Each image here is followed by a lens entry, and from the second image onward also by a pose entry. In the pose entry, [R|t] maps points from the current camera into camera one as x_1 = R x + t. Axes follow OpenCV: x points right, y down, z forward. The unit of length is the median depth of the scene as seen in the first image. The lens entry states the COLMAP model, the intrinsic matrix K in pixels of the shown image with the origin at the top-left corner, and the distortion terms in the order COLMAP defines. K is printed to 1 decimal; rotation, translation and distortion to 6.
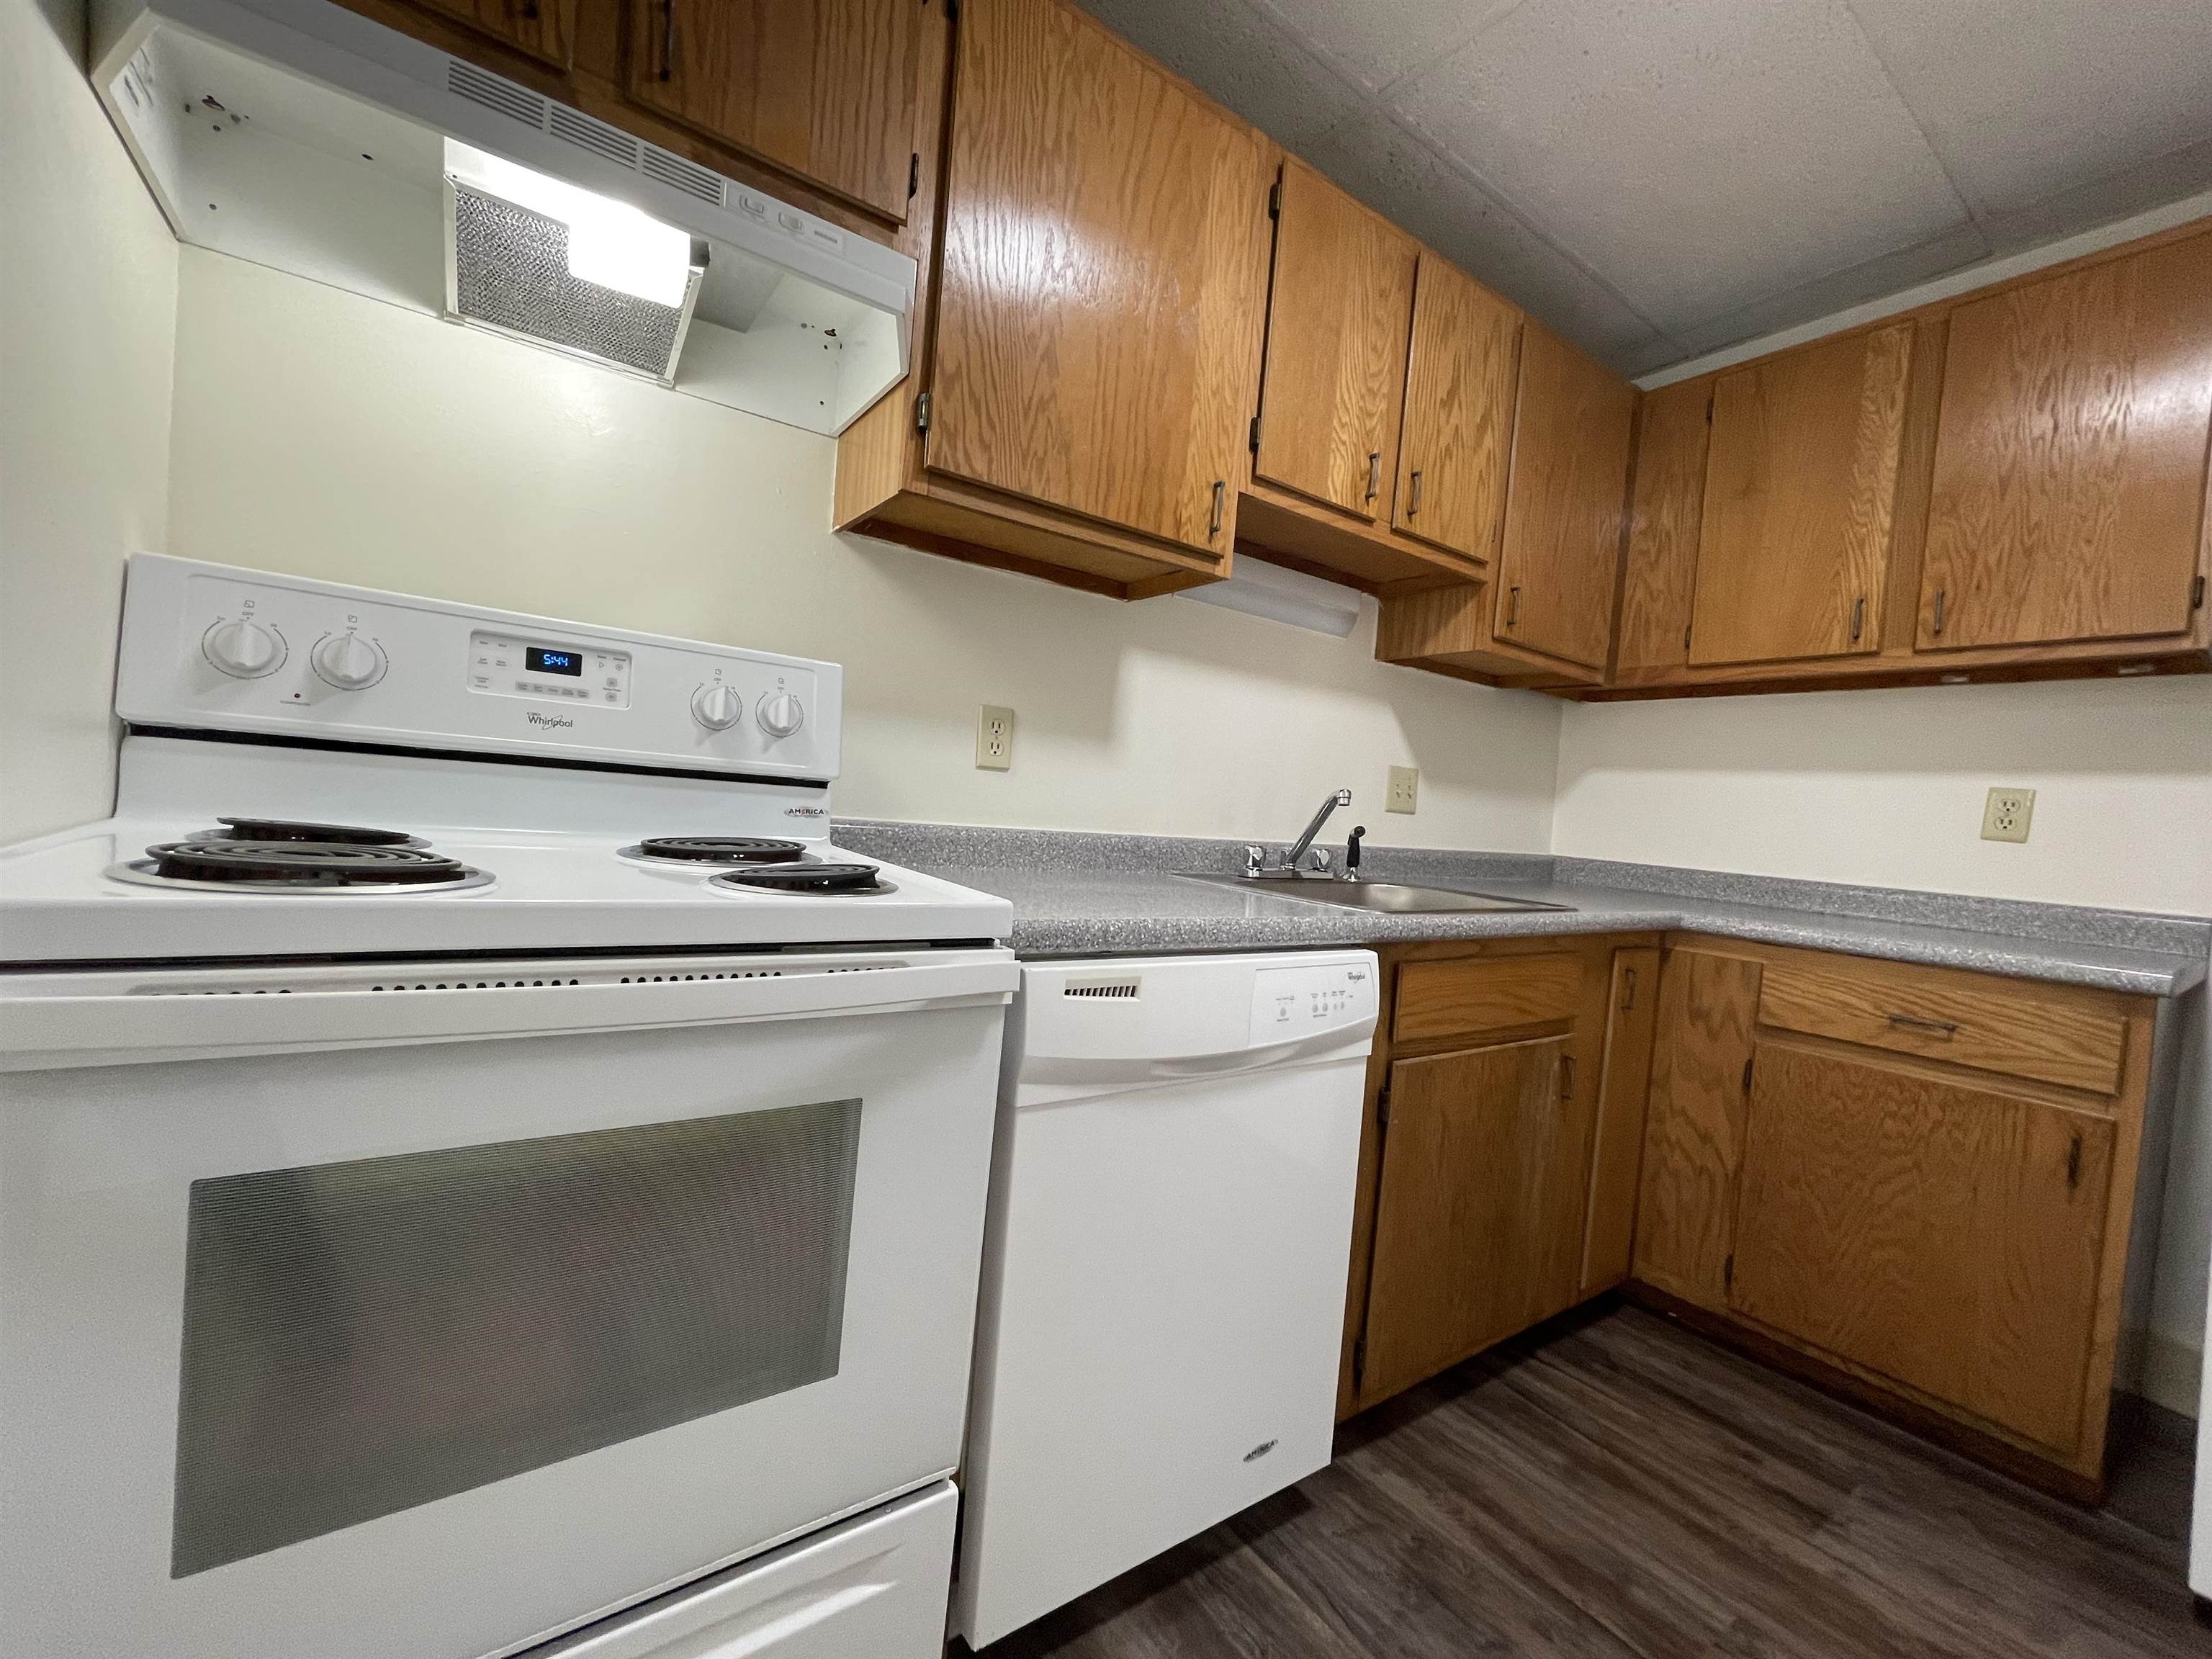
lens RADIAL K [[890.8, 0, 1100.1], [0, 890.8, 831.4], [0, 0, 1]] dist [-0.002584, 0.000456]
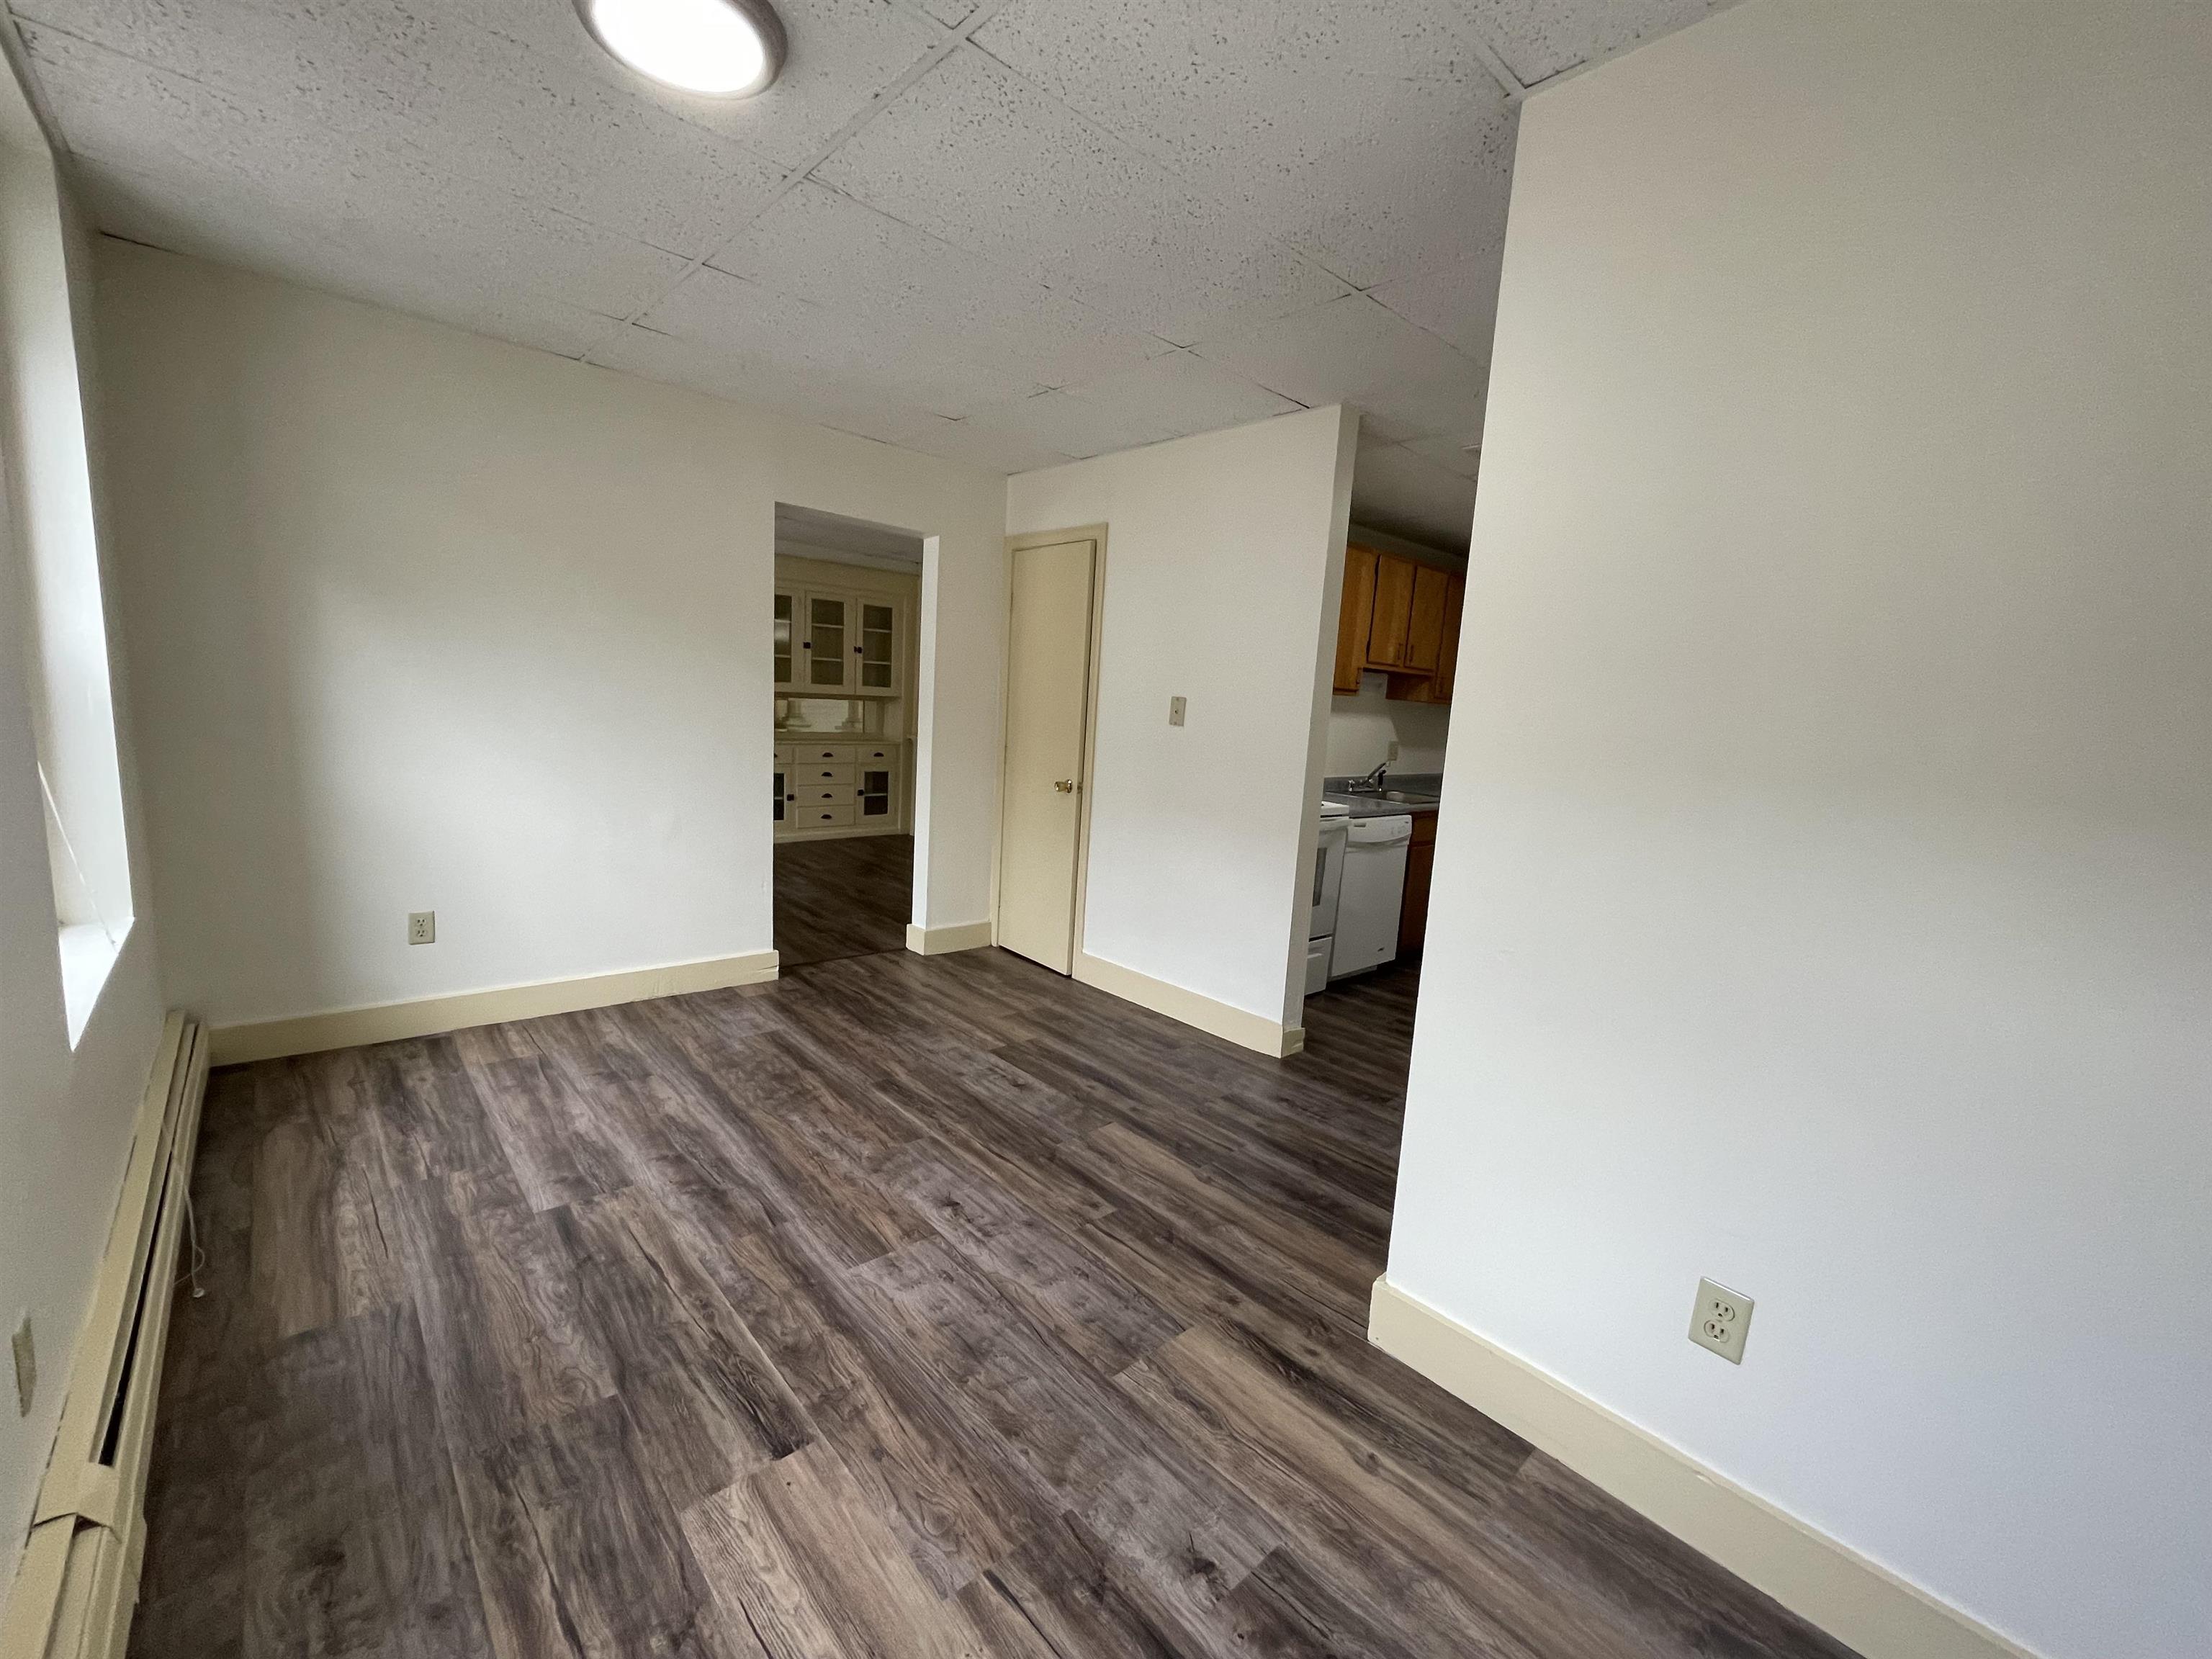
lens RADIAL K [[895.5, 0, 1099.5], [0, 895.5, 832.7], [0, 0, 1]] dist [-0.010448, 0.005573]
pose [[0.991315, -0.037979, 0.125905, -1.106935], [0.021593, 0.991404, 0.129045, -0.227396], [-0.129724, -0.125206, 0.983613, -1.895650]]
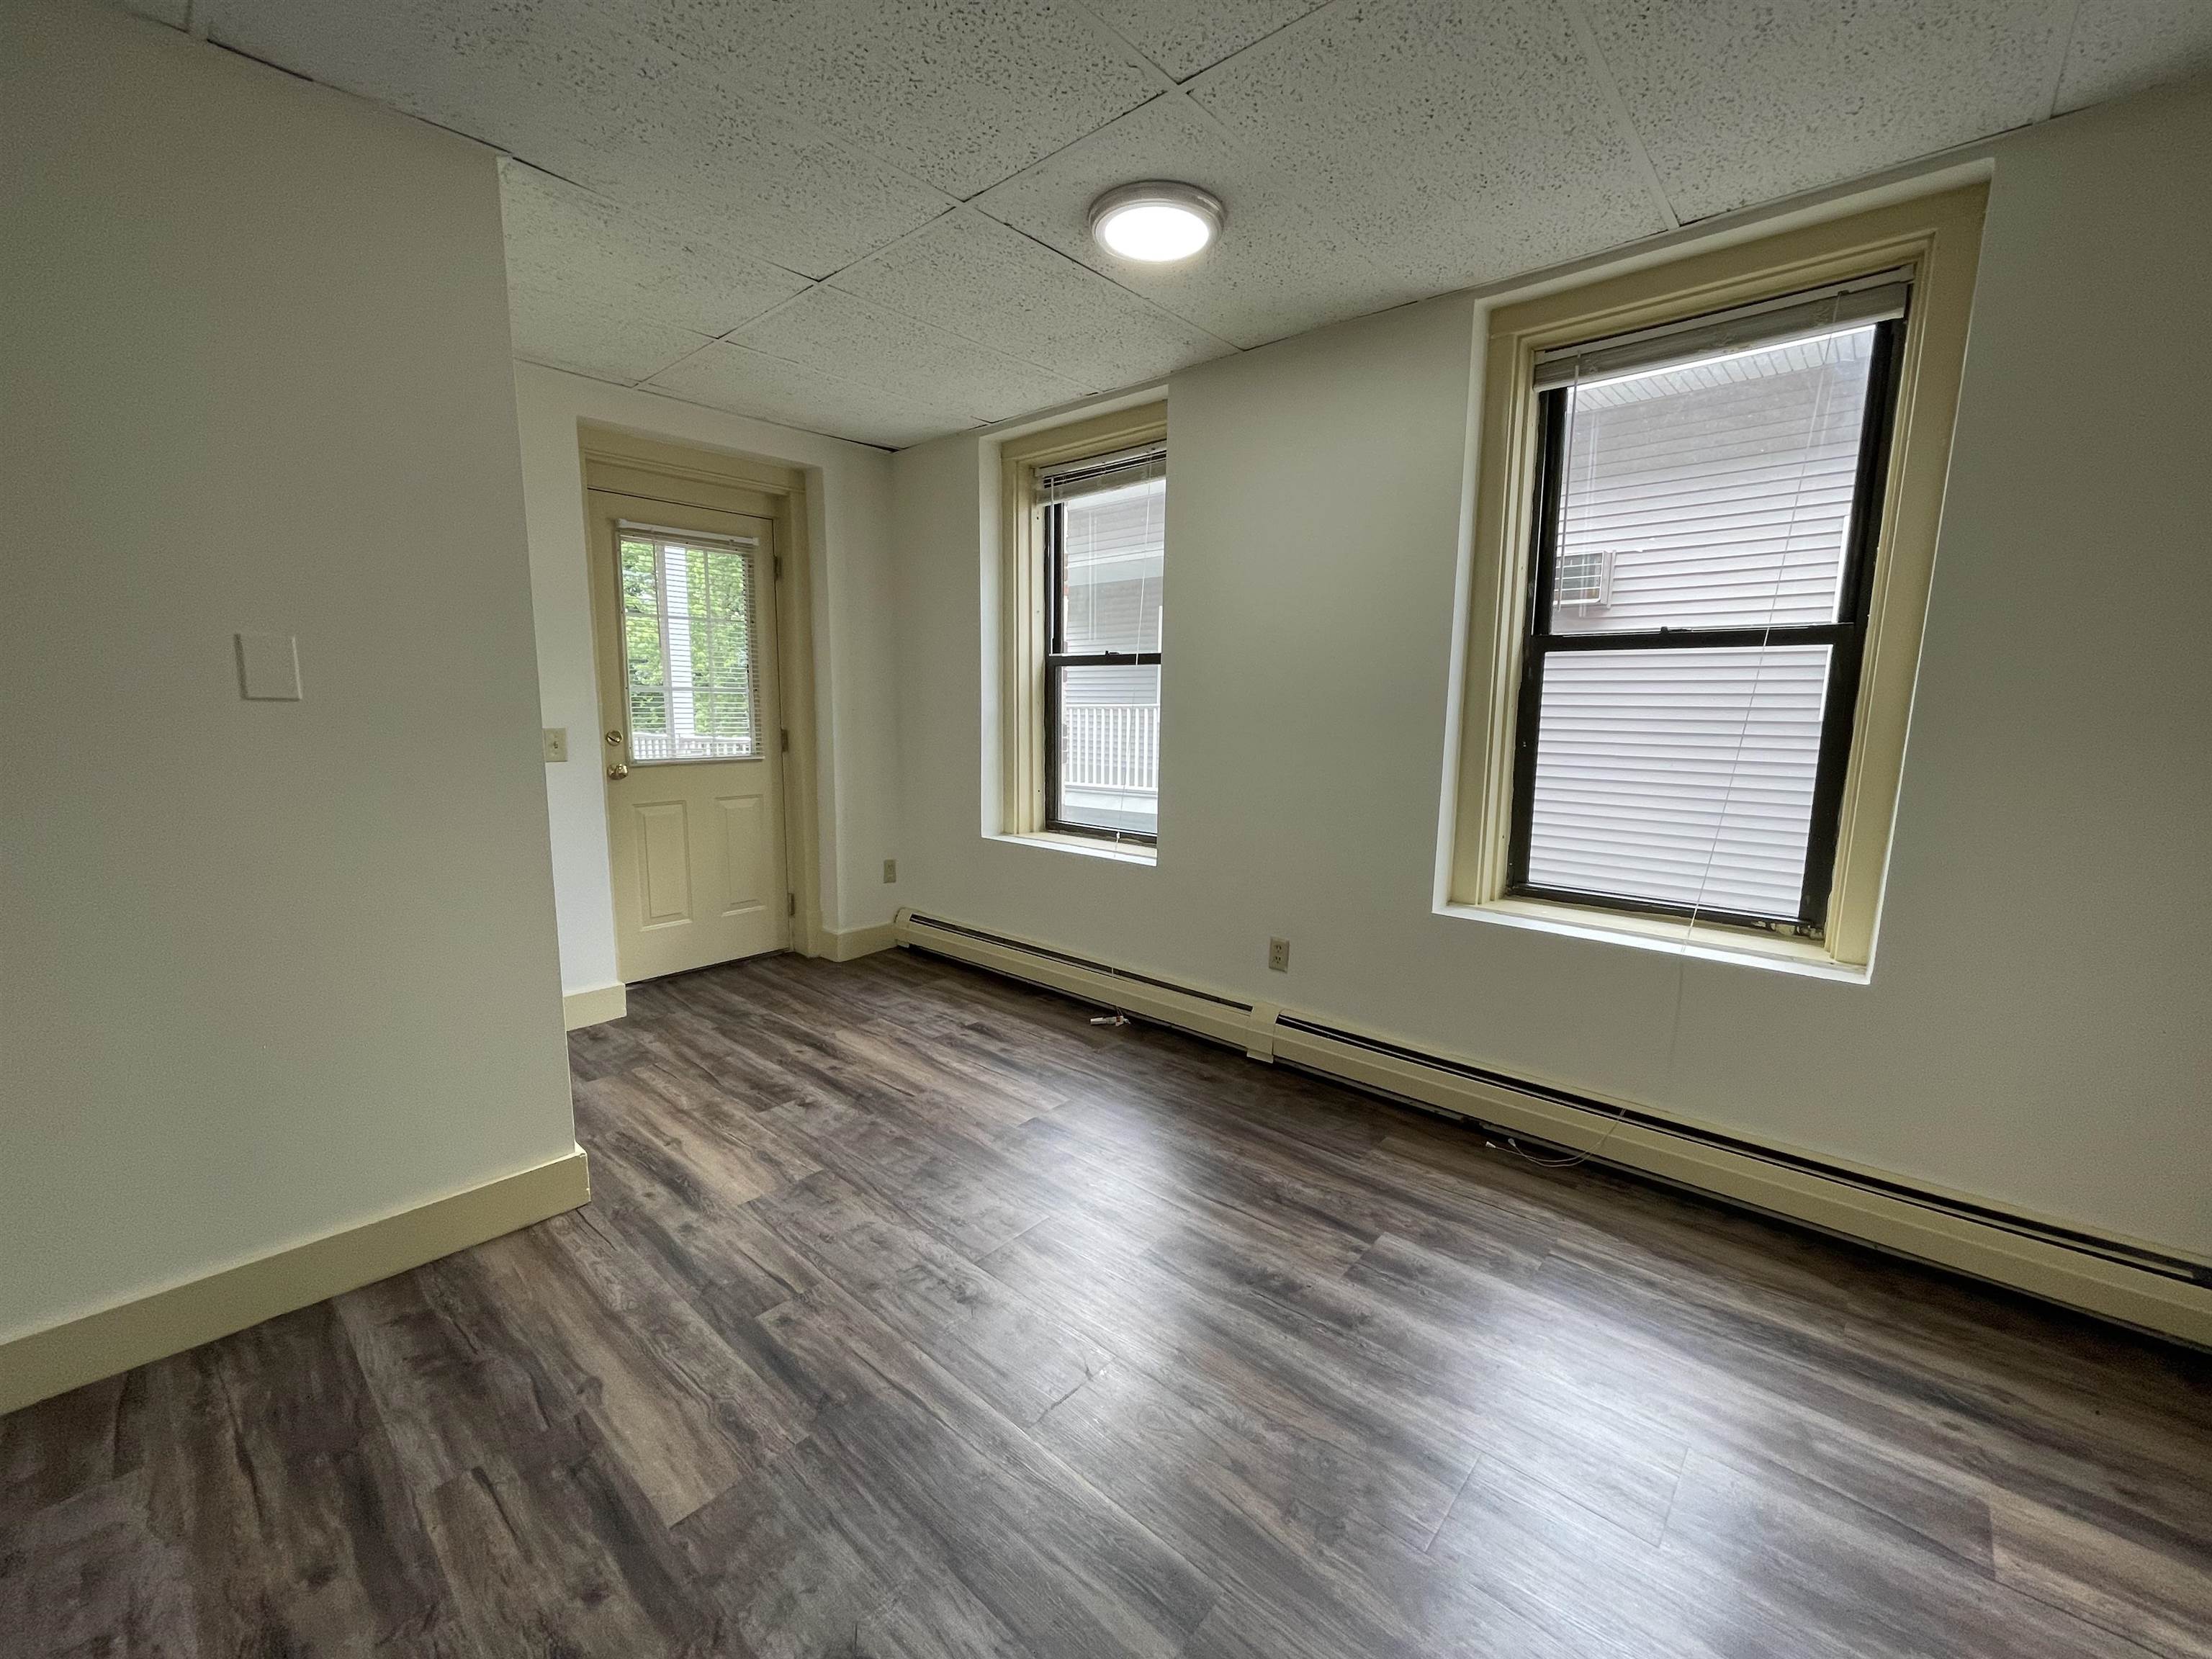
lens RADIAL K [[892.0, 0, 1099.2], [0, 892.0, 833.4], [0, 0, 1]] dist [0.002512, 0.000095]
pose [[-0.969471, -0.050901, -0.239865, -1.038119], [-0.091794, 0.982424, 0.162533, -0.266936], [0.227376, 0.179589, -0.957104, 0.573313]]
